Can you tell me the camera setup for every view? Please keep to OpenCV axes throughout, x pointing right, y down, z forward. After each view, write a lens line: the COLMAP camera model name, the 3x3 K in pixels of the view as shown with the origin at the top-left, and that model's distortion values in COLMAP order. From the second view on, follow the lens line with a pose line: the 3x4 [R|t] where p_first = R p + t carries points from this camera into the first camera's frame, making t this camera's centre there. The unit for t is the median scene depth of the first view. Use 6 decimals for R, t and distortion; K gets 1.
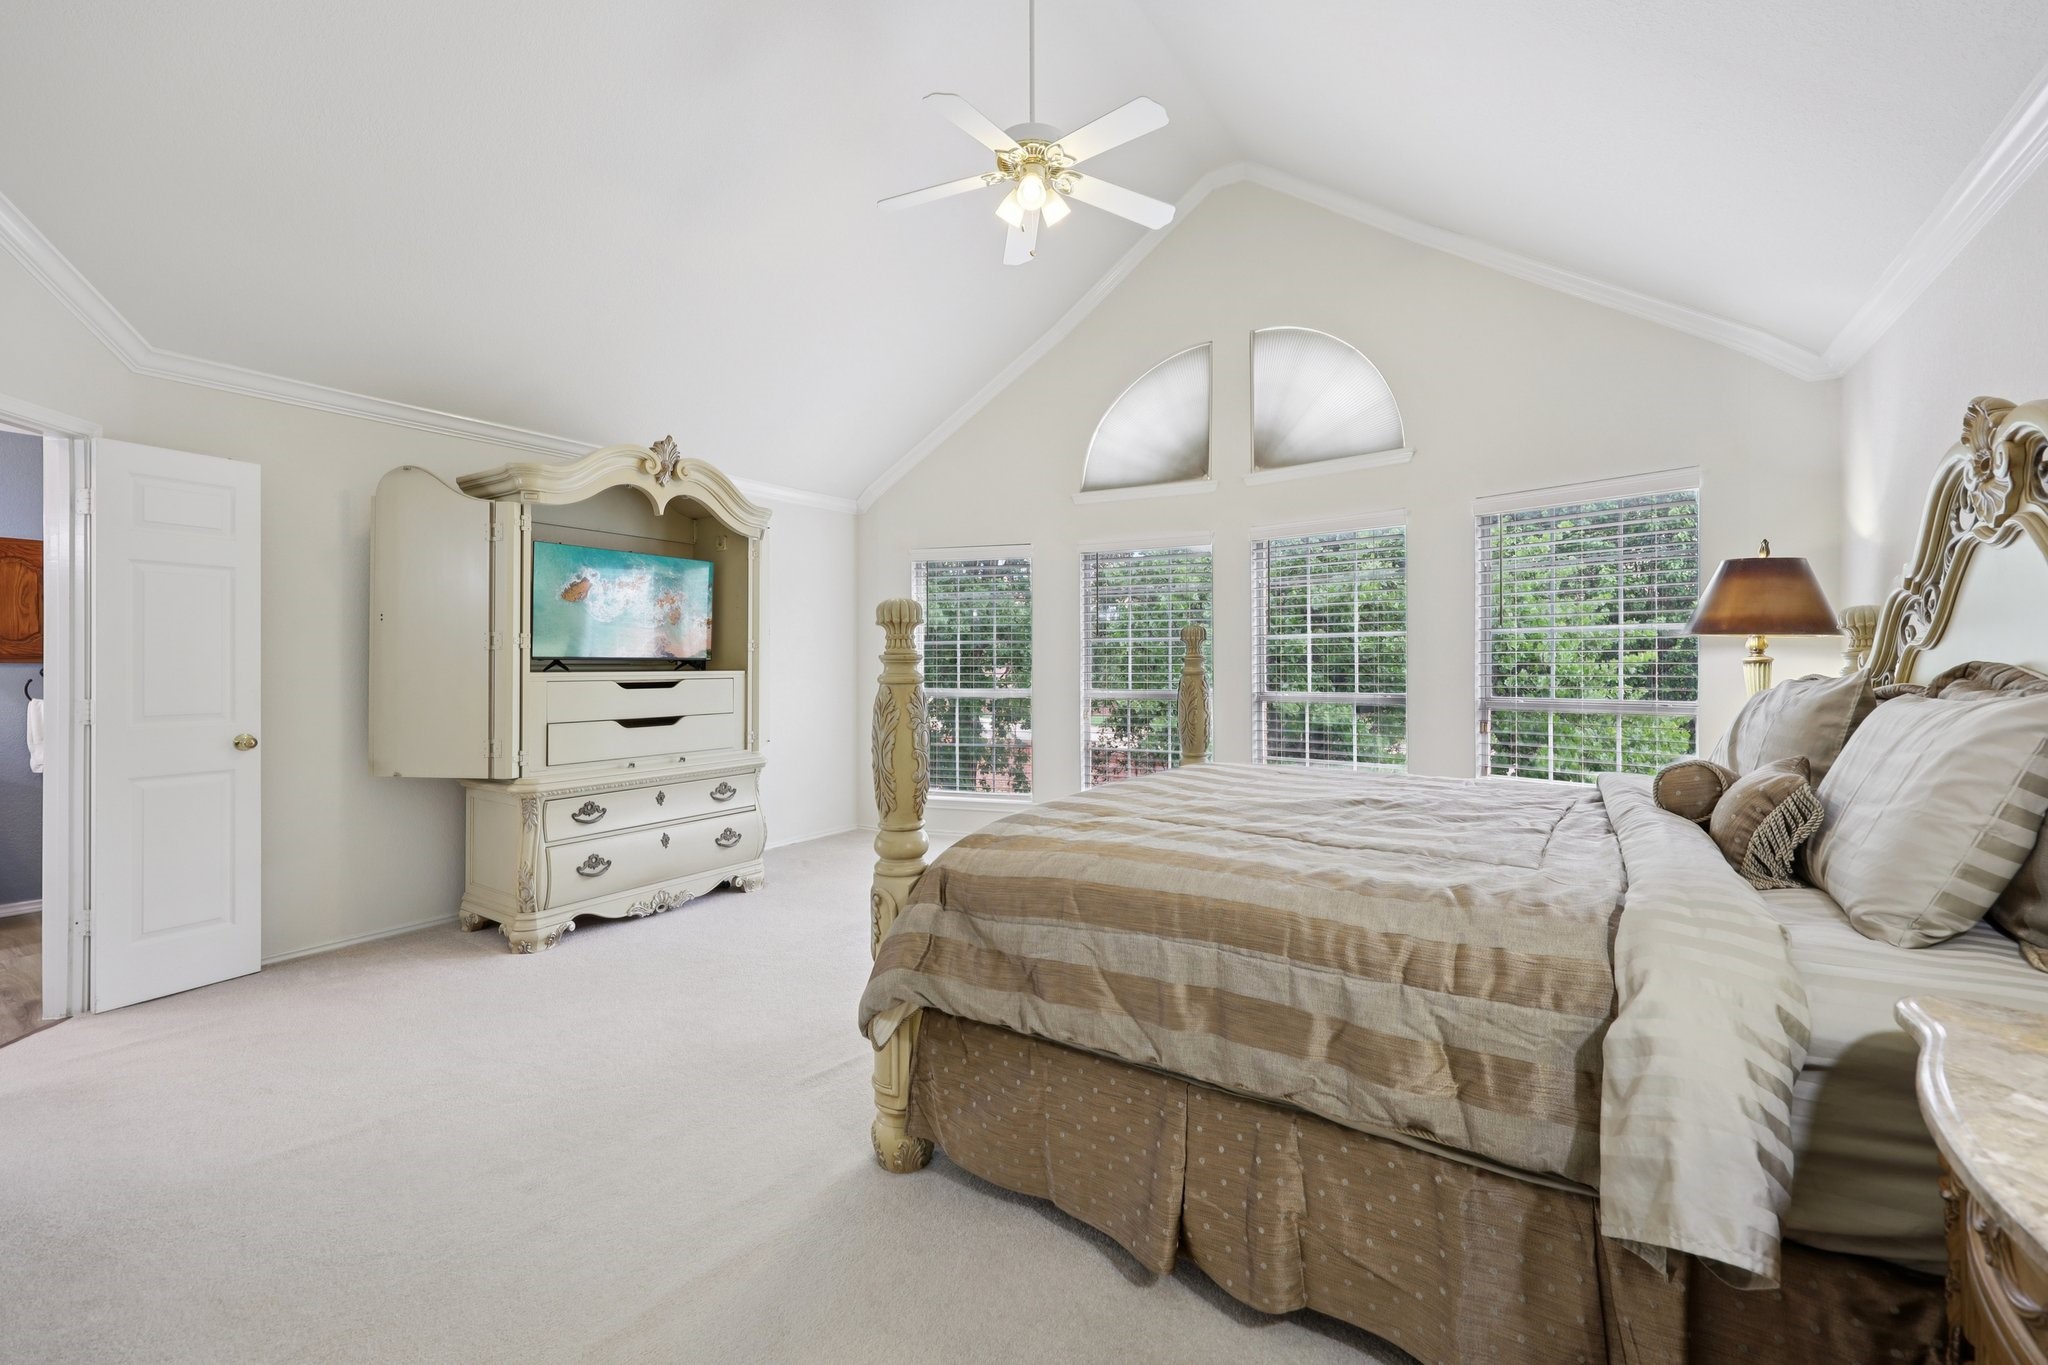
lens RADIAL K [[838.5, 0, 1013.8], [0, 838.5, 665.8], [0, 0, 1]] dist [0.003376, 0.000198]
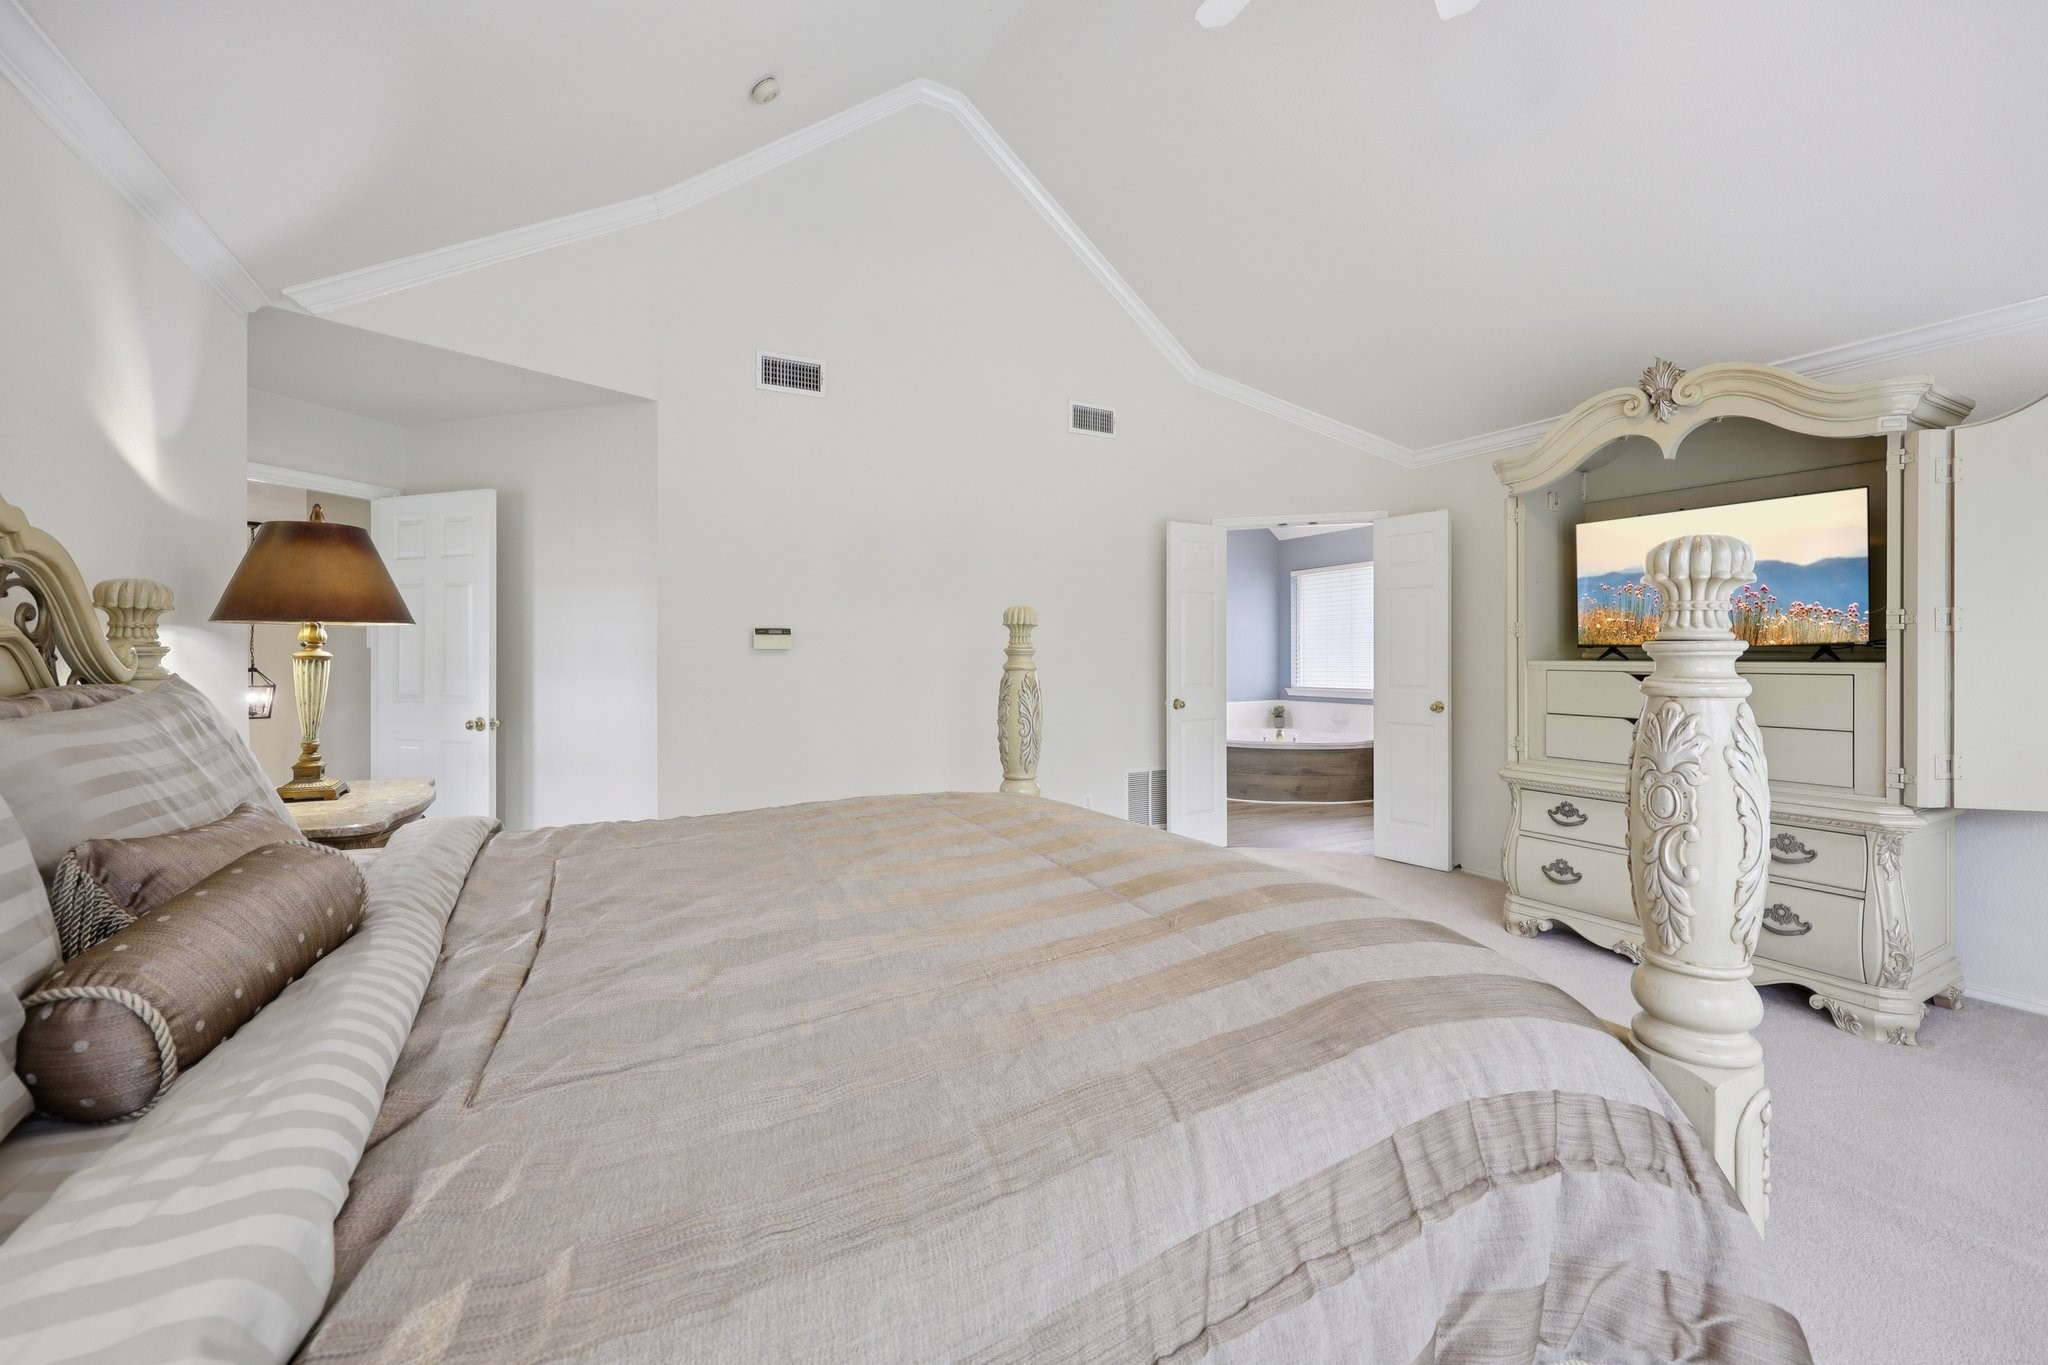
lens RADIAL K [[838.5, 0, 1016.3], [0, 838.5, 662.5], [0, 0, 1]] dist [0.003376, 0.000198]
pose [[-0.444889, 0.014404, -0.895470, 0.585131], [0.000776, 0.999876, 0.015698, -0.005962], [0.895585, 0.006289, -0.444845, 0.875712]]
